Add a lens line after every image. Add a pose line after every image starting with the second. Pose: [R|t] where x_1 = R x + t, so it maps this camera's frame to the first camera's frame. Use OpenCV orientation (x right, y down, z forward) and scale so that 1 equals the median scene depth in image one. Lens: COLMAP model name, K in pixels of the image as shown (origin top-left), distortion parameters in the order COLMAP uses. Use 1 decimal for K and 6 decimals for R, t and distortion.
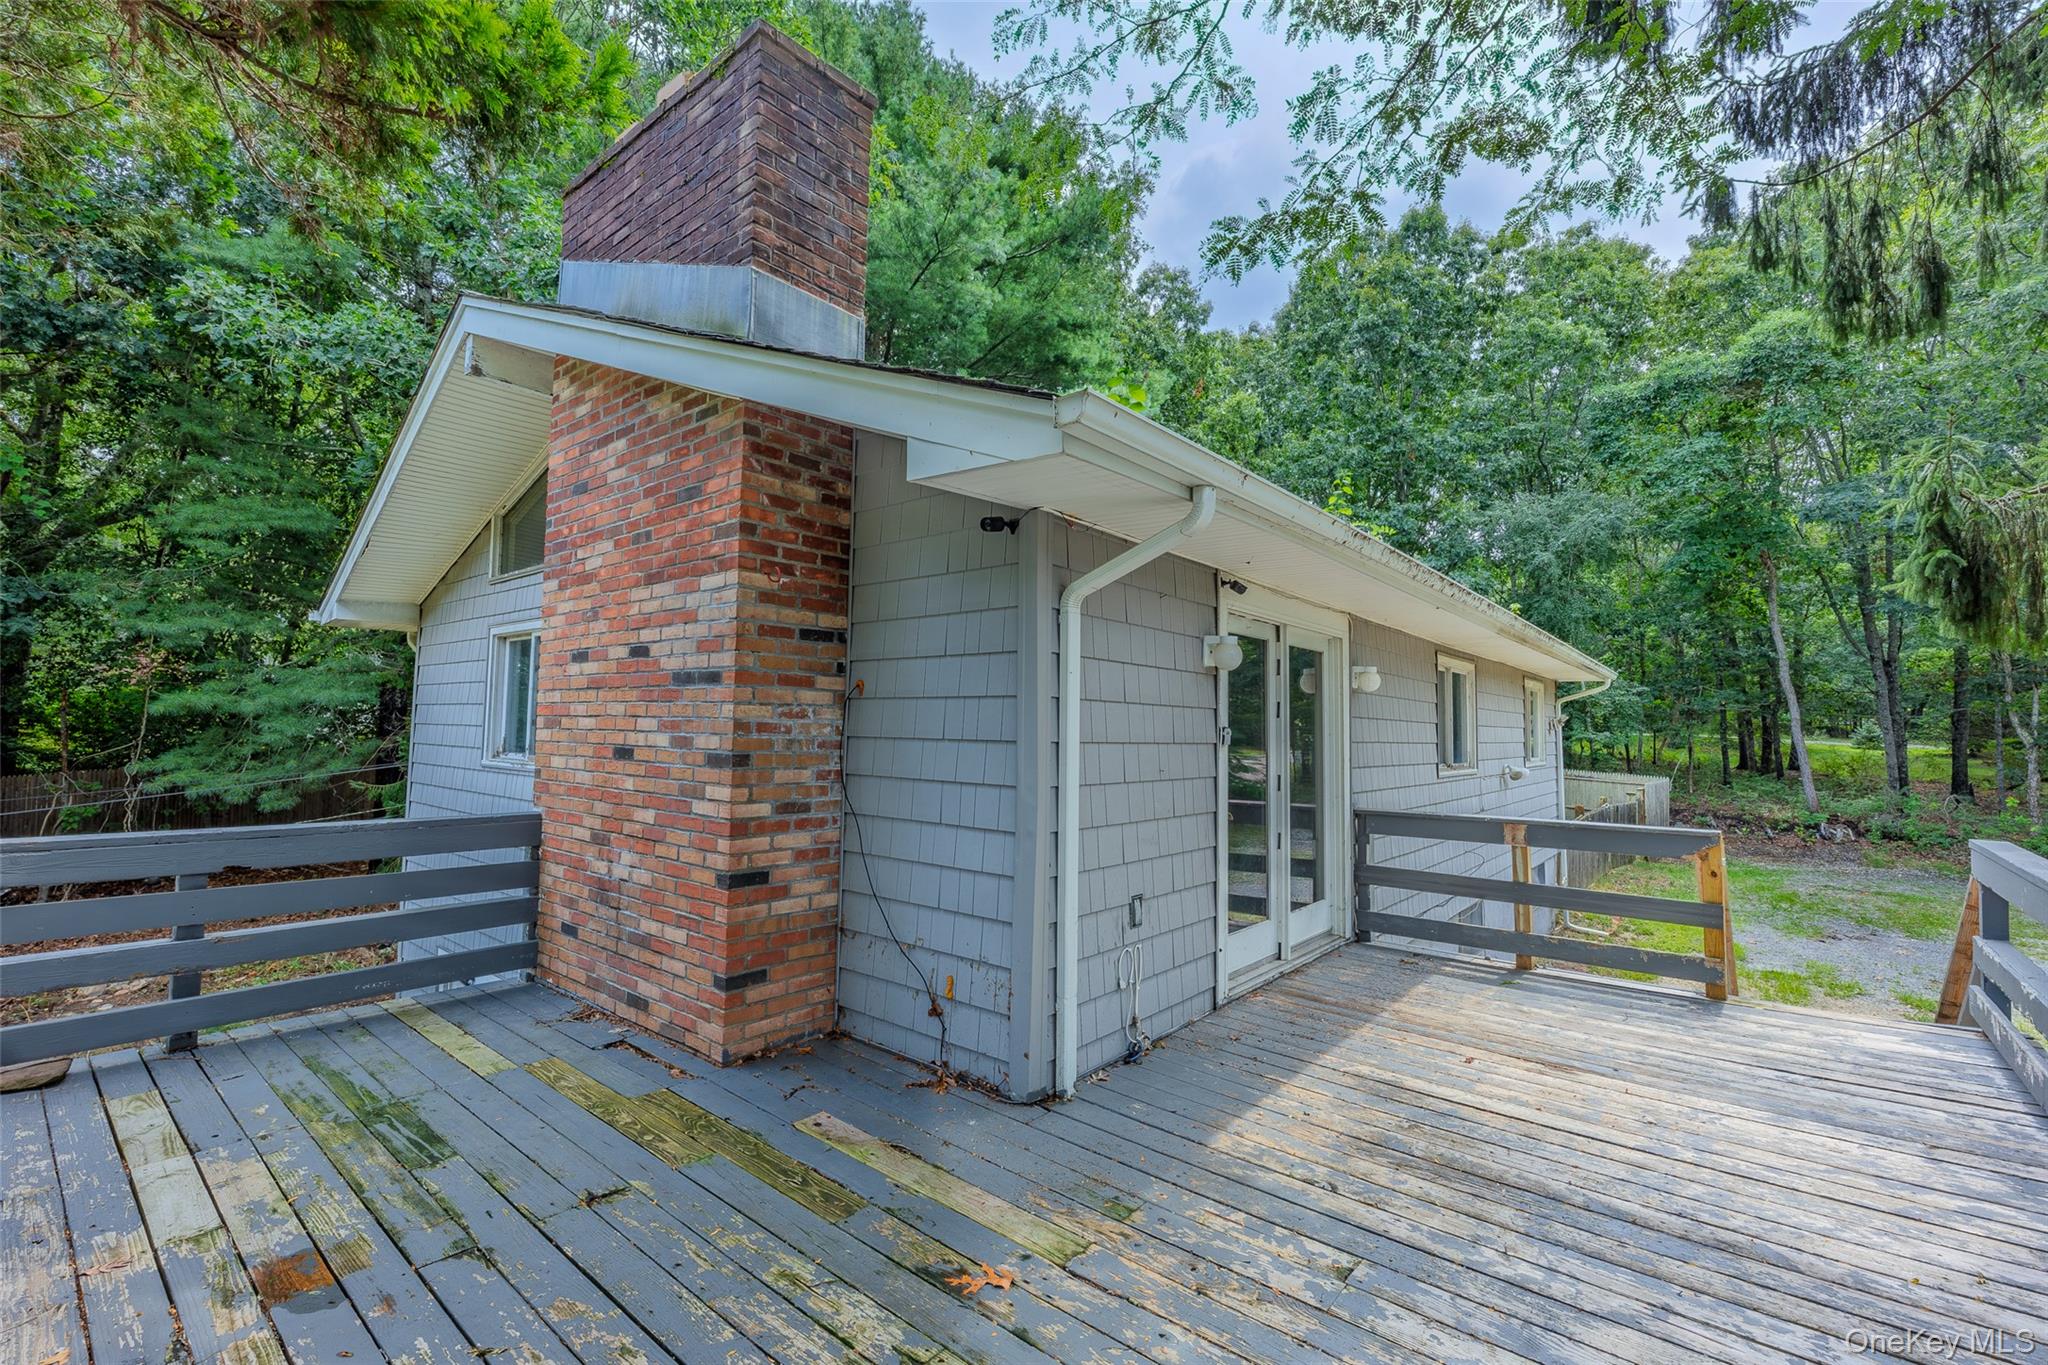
lens RADIAL K [[865.5, 0, 1038.0], [0, 865.5, 688.9], [0, 0, 1]] dist [-0.004554, -0.000029]
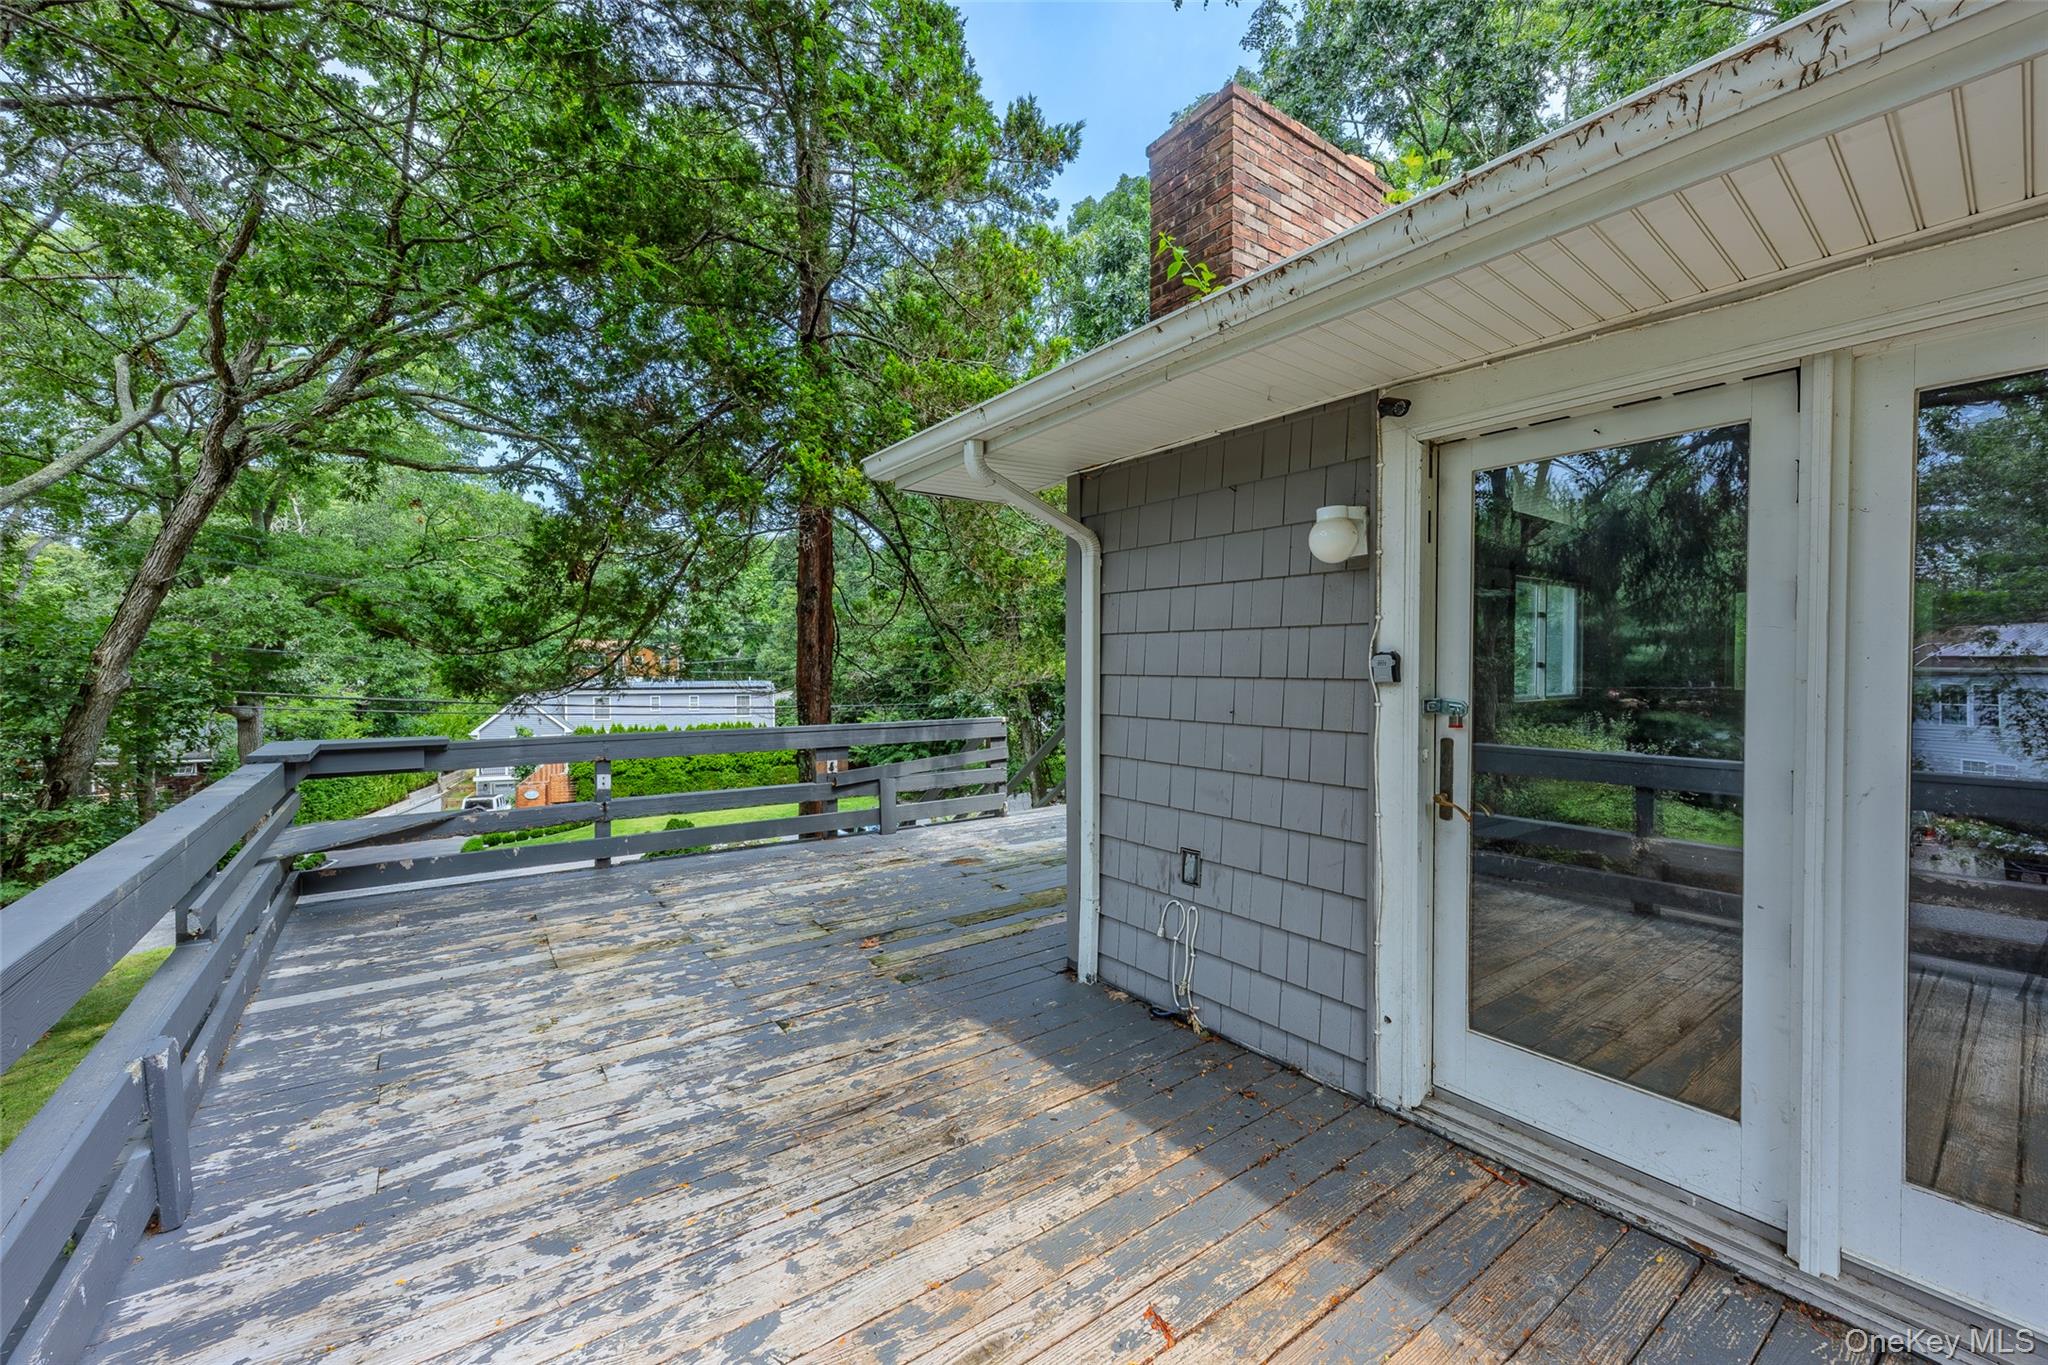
lens RADIAL K [[810.9, 0, 1027.8], [0, 810.9, 679.6], [0, 0, 1]] dist [0.007060, -0.000590]
pose [[-0.228671, -0.000555, -0.973504, 1.432374], [0.035956, 0.999313, -0.009015, 0.102162], [0.972840, -0.037065, -0.228494, 1.554122]]
